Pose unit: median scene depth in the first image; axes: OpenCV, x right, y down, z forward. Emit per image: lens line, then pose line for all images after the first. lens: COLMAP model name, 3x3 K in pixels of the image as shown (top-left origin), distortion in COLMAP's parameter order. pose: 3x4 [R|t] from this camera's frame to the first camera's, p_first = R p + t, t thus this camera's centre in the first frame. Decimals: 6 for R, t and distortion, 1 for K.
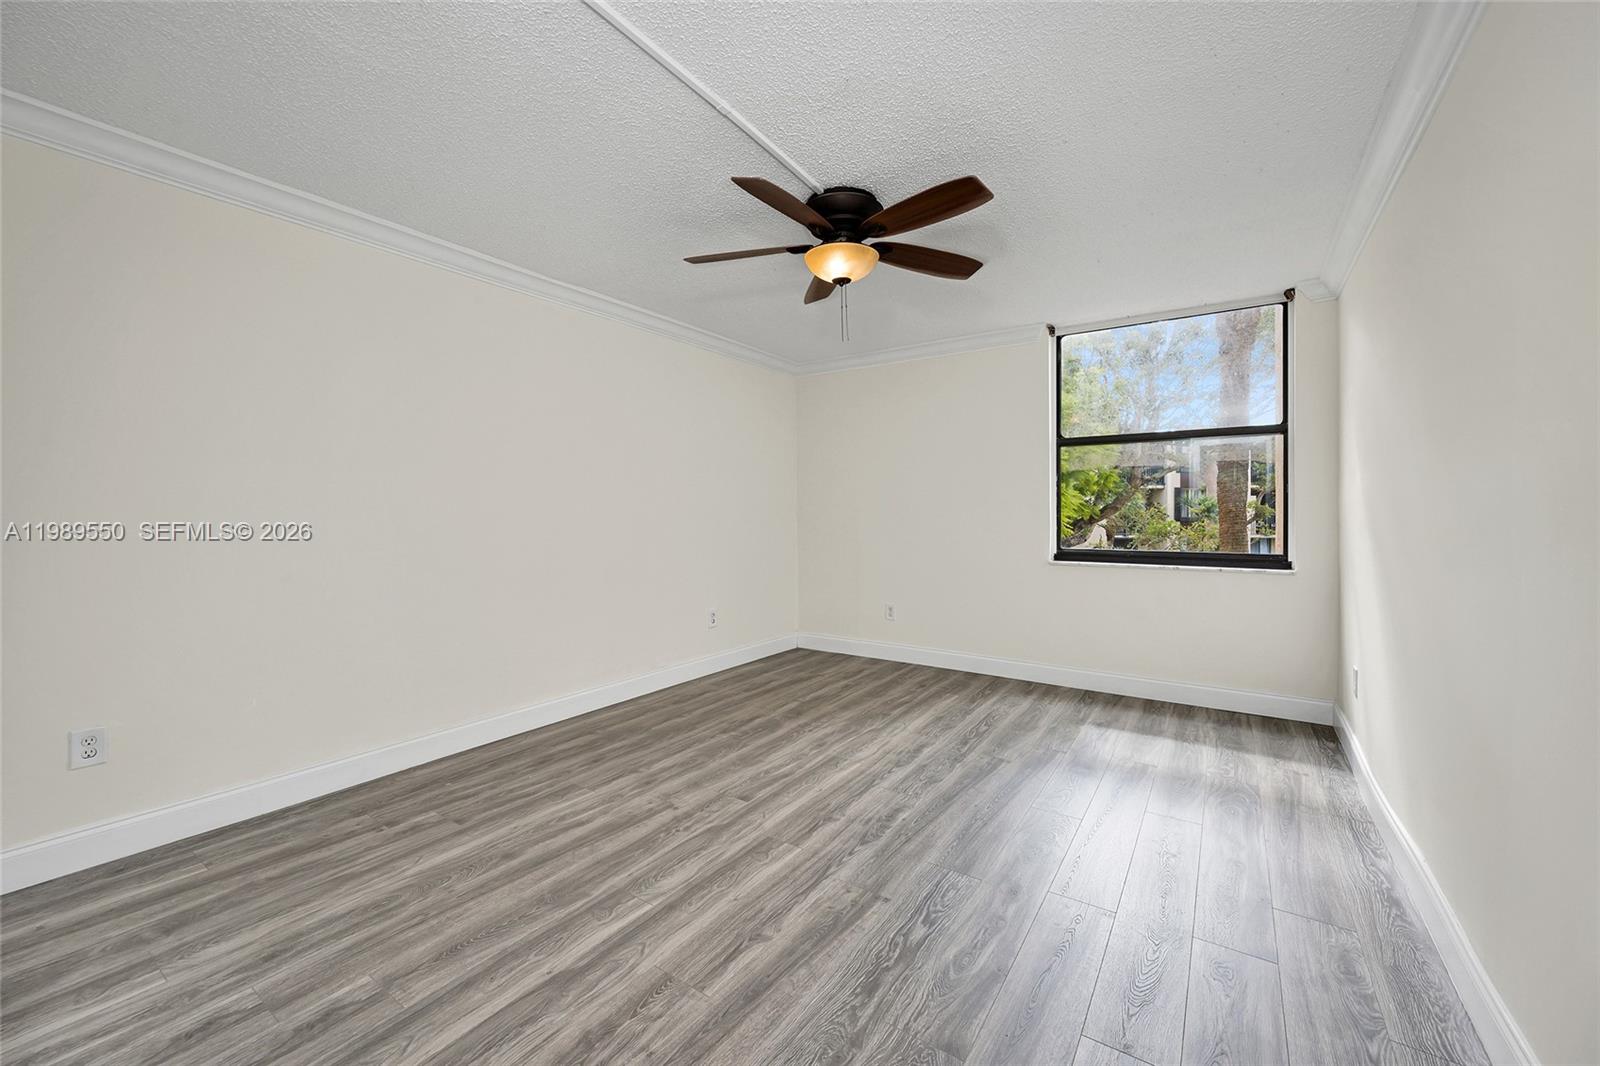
lens RADIAL K [[635.3, 0, 800.0], [0, 635.3, 533.0], [0, 0, 1]] dist [-0.002372, -0.000170]
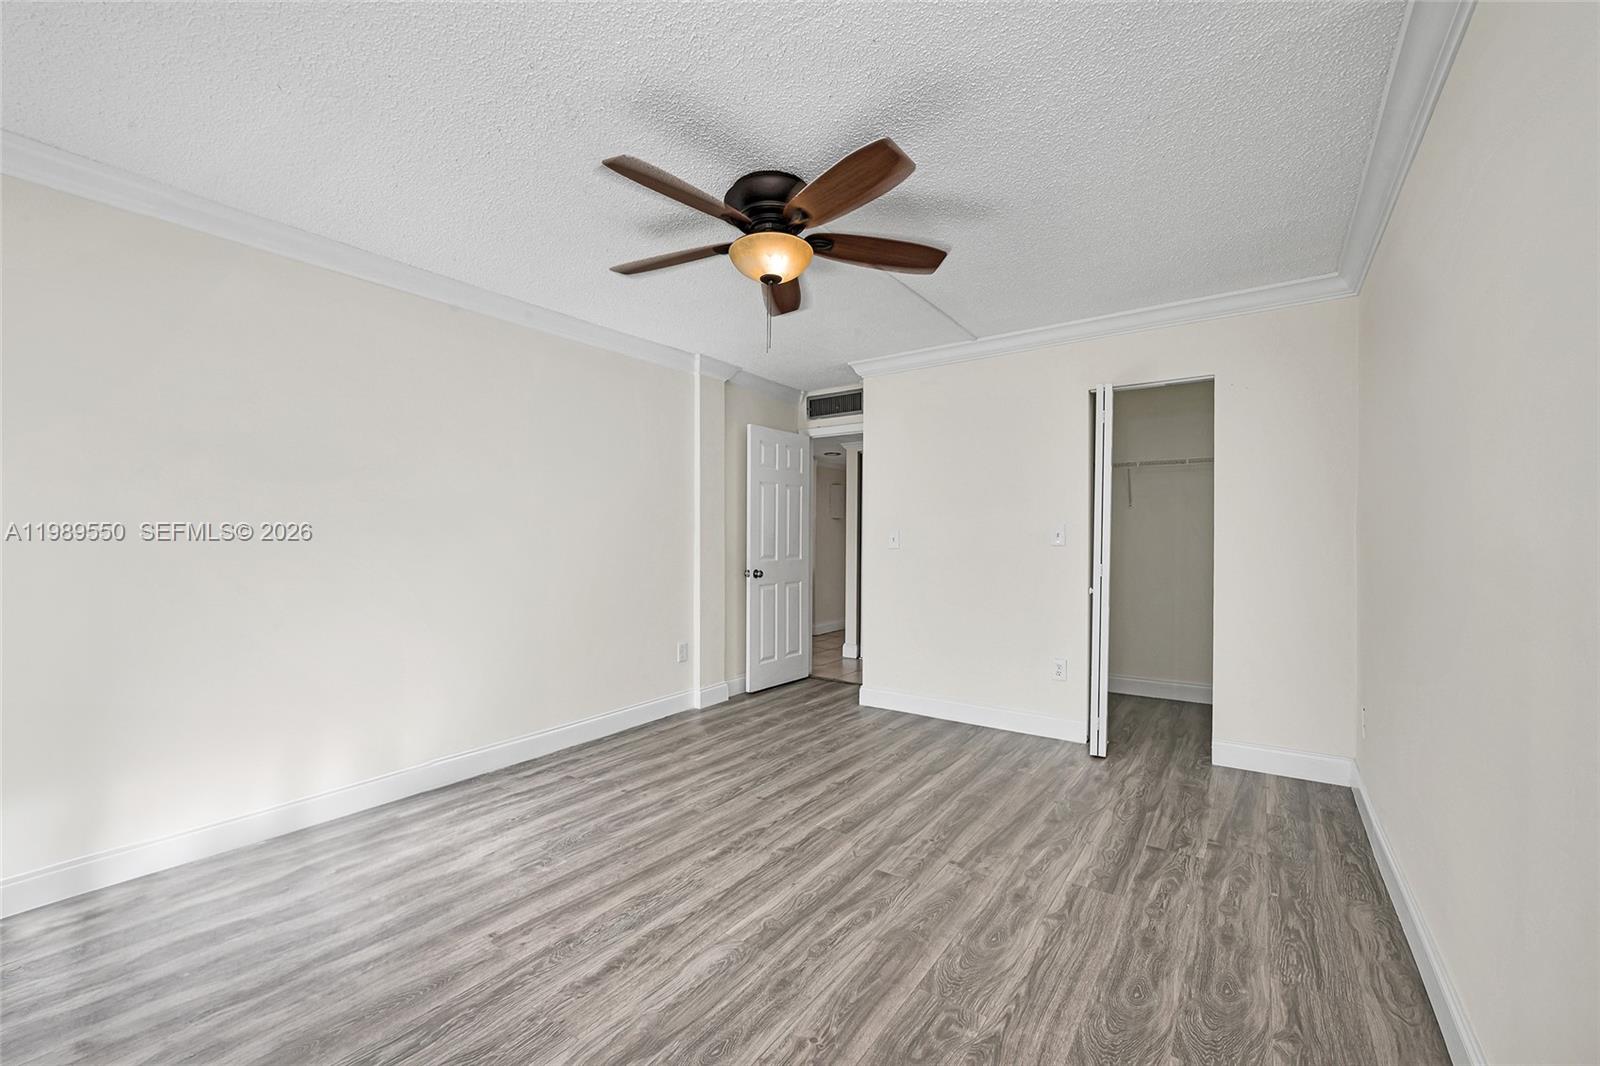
lens RADIAL K [[635.3, 0, 800.0], [0, 635.3, 533.0], [0, 0, 1]] dist [-0.002372, -0.000170]
pose [[-0.999920, -0.000820, 0.012628, 0.015196], [-0.000554, 0.999779, 0.021024, -0.065935], [-0.012643, 0.021015, -0.999699, 1.954085]]
